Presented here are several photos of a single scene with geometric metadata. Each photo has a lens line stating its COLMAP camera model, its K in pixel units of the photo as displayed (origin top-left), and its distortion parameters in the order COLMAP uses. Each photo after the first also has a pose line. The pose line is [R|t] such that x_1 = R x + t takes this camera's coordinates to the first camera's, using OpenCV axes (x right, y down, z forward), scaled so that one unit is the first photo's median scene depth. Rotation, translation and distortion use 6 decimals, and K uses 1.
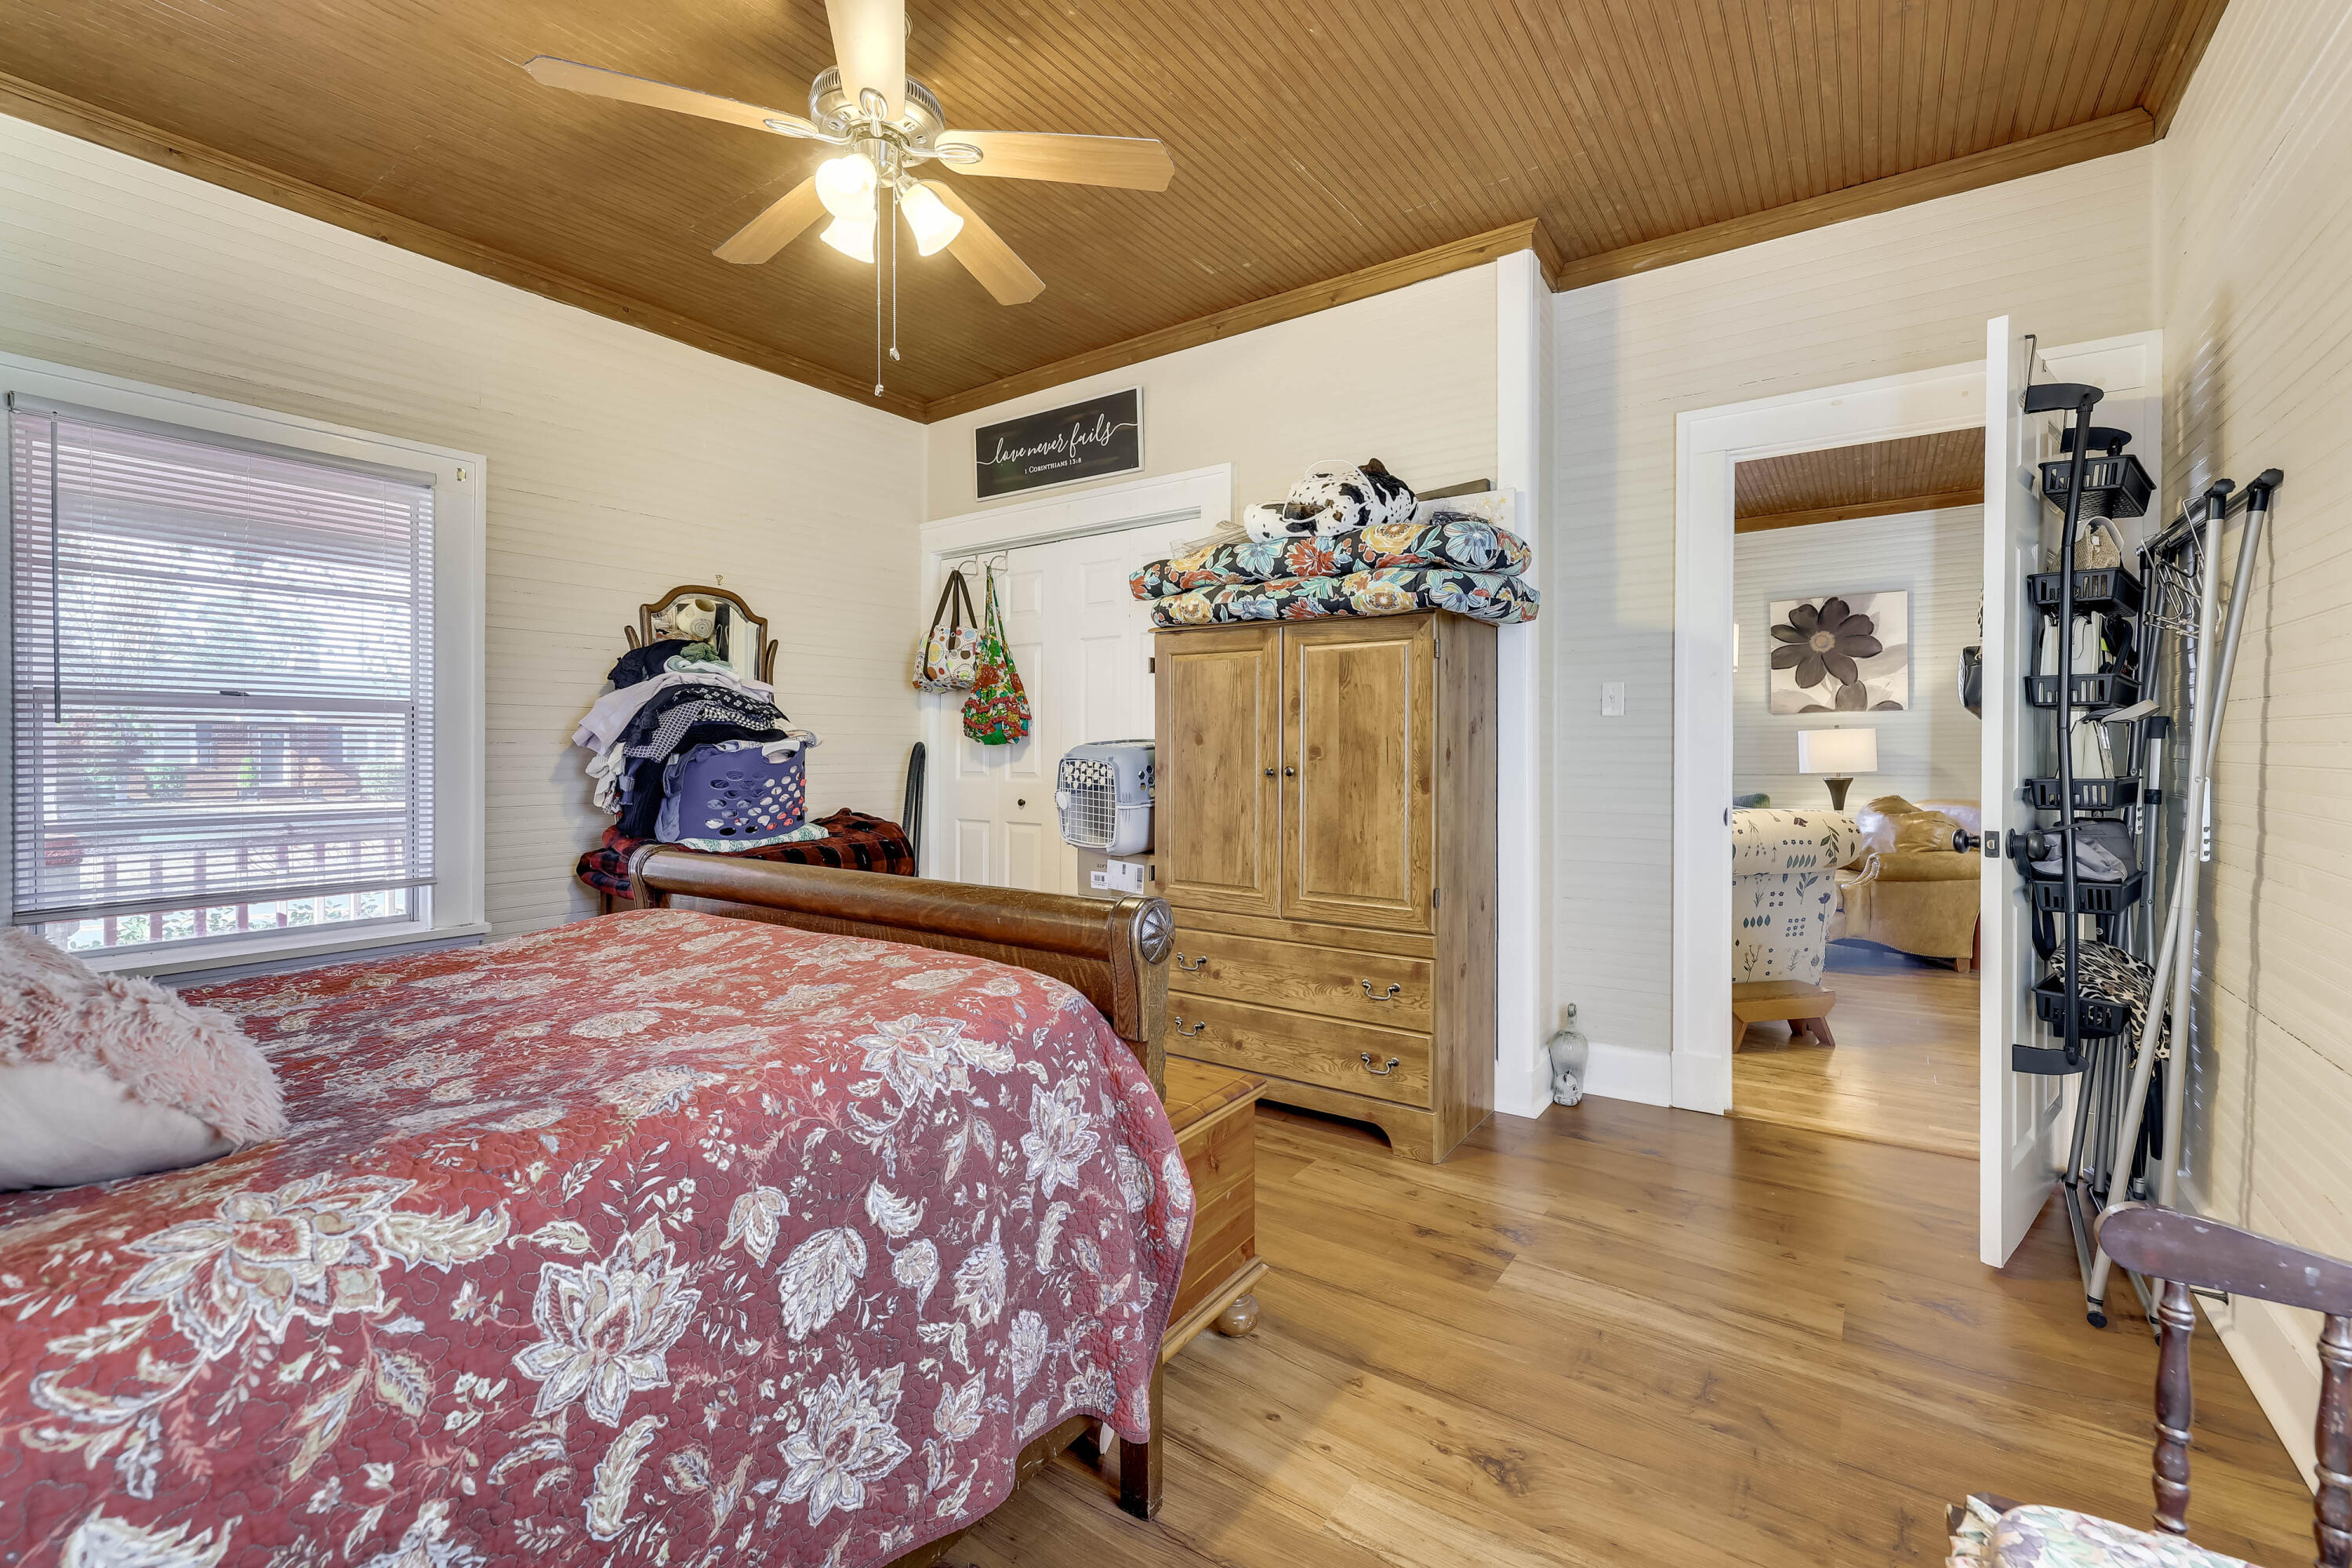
lens RADIAL K [[999.0, 0, 1165.3], [0, 999.0, 773.0], [0, 0, 1]] dist [0.002114, -0.000362]
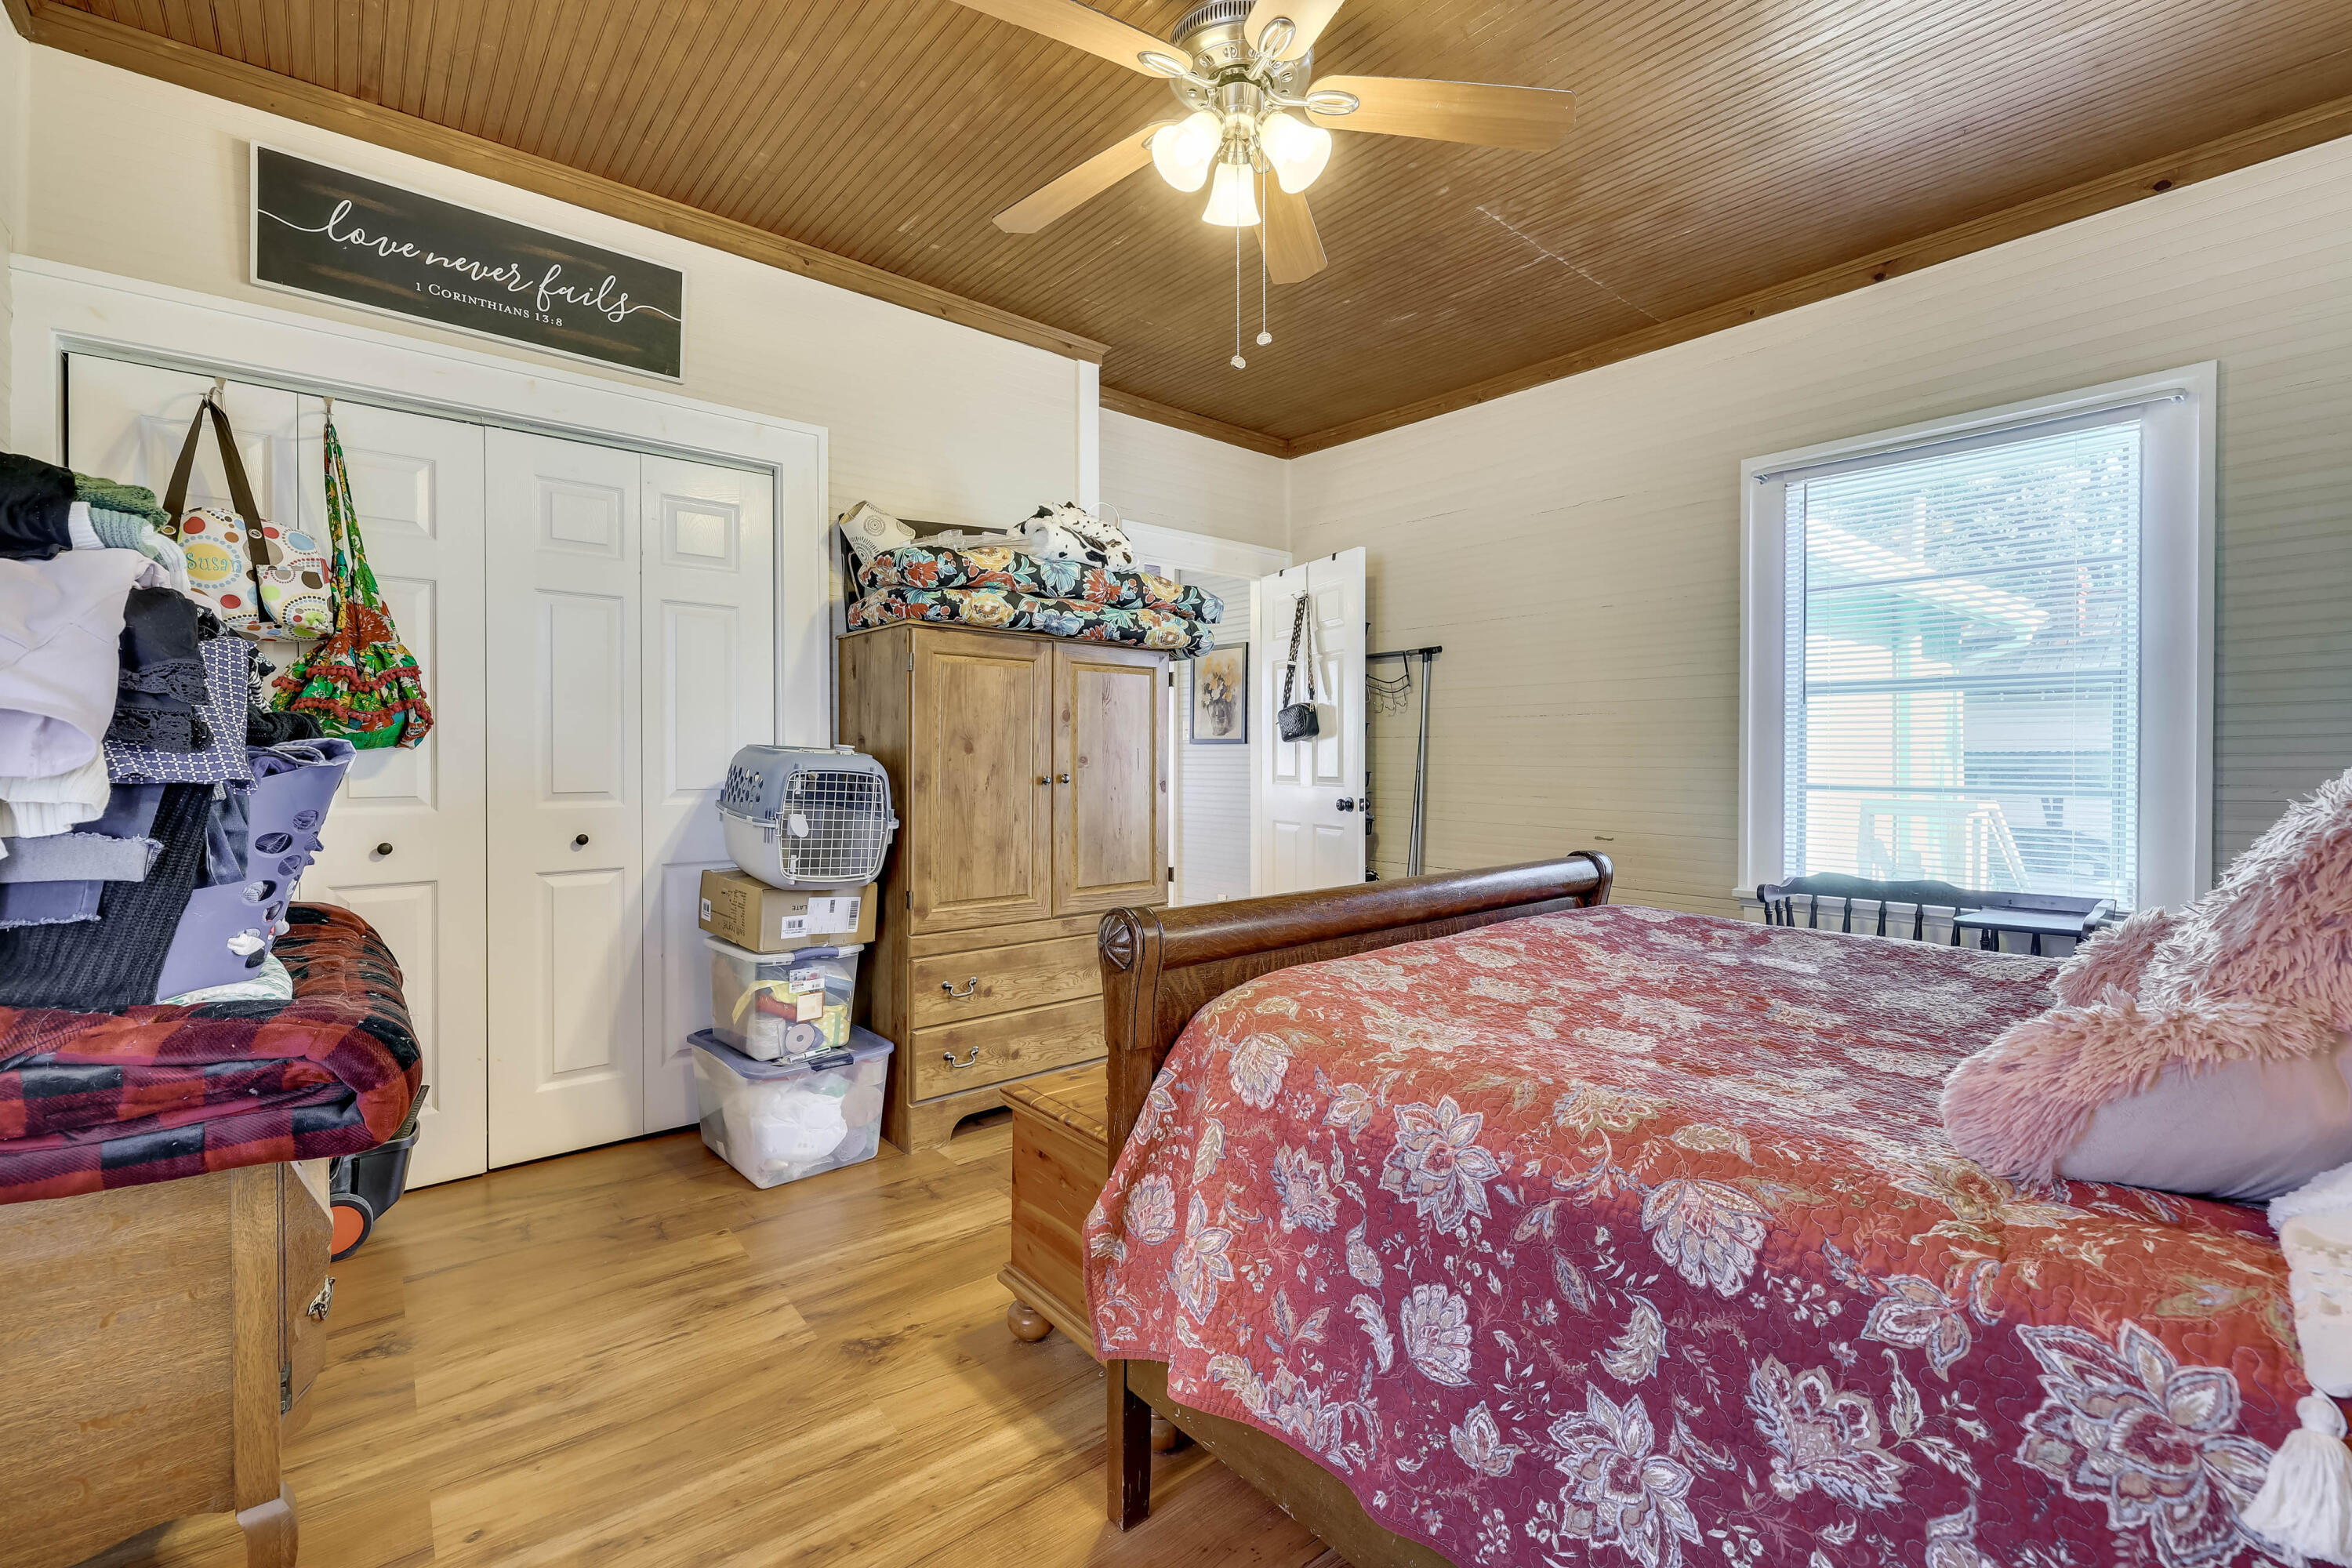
lens RADIAL K [[999.0, 0, 1164.5], [0, 999.0, 781.3], [0, 0, 1]] dist [0.002114, -0.000362]
pose [[0.254210, -0.021889, 0.966901, -0.835023], [0.022109, 0.999614, 0.016817, -0.013721], [-0.966896, 0.017103, 0.254596, 0.589244]]
